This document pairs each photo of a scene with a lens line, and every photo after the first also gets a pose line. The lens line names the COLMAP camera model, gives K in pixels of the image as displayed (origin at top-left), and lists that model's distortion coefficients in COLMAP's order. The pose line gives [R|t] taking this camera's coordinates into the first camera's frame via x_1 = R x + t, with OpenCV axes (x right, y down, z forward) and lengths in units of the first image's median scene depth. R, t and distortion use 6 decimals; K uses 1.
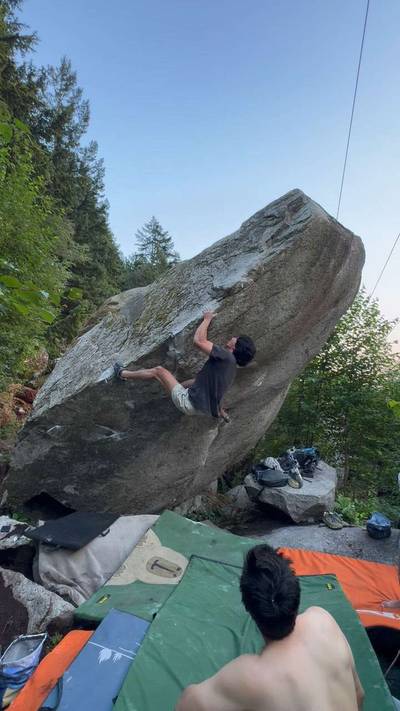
lens RADIAL K [[320.8, 0, 200.0], [0, 320.8, 355.5], [0, 0, 1]] dist [-0.008804, -0.000254]
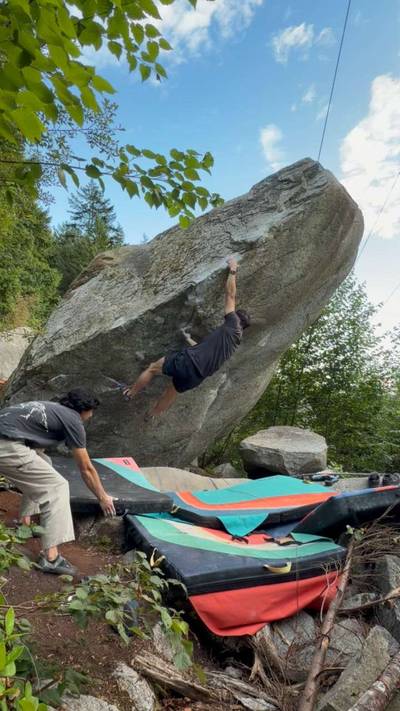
lens RADIAL K [[388.6, 0, 200.1], [0, 388.6, 357.6], [0, 0, 1]] dist [-0.004168, -0.001579]
pose [[0.987471, 0.041494, 0.152247, -0.205984], [-0.041673, 0.999129, -0.002014, 0.145854], [-0.152198, -0.004356, 0.988340, -0.199164]]
